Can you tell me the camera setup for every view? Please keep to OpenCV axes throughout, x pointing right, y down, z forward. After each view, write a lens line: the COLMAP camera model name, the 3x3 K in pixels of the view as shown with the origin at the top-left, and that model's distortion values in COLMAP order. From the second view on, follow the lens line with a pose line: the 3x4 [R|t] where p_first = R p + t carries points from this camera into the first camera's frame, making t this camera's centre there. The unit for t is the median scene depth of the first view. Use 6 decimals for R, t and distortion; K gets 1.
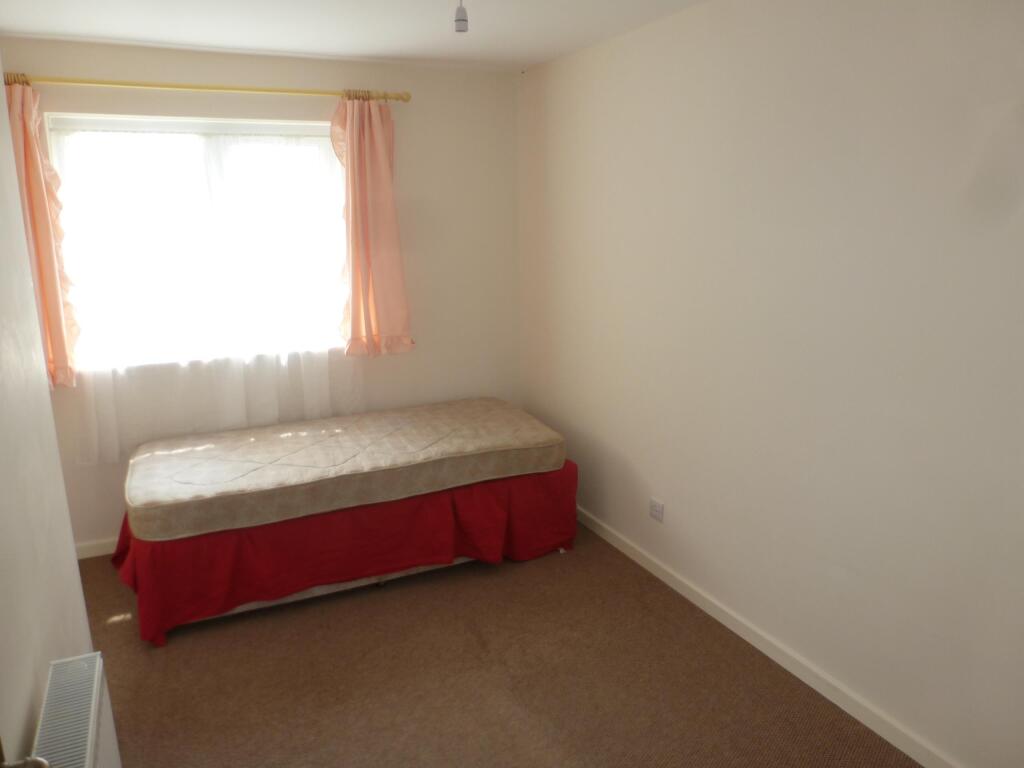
lens RADIAL K [[737.5, 0, 512.0], [0, 737.5, 384.0], [0, 0, 1]] dist [-0.058600, 0.038868]
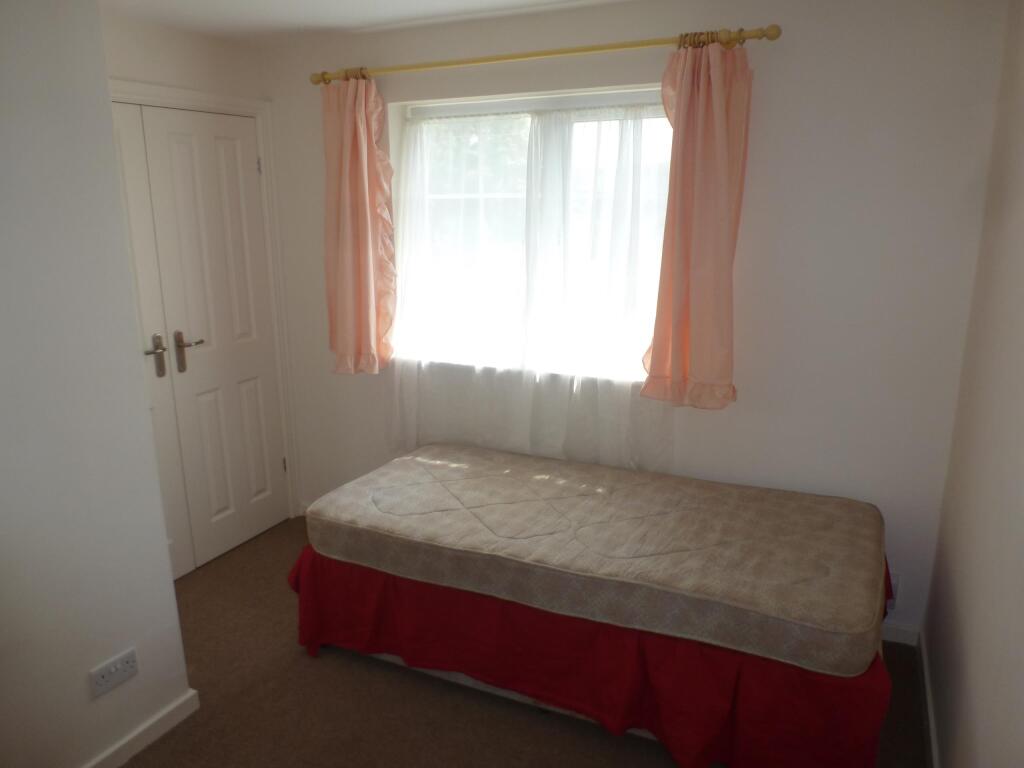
lens RADIAL K [[737.5, 0, 512.0], [0, 737.5, 384.0], [0, 0, 1]] dist [-0.058600, 0.038868]
pose [[0.628040, 0.193266, -0.753800, 0.277035], [-0.176912, 0.978765, 0.103547, -0.113954], [0.757804, 0.068325, 0.648895, 0.441506]]
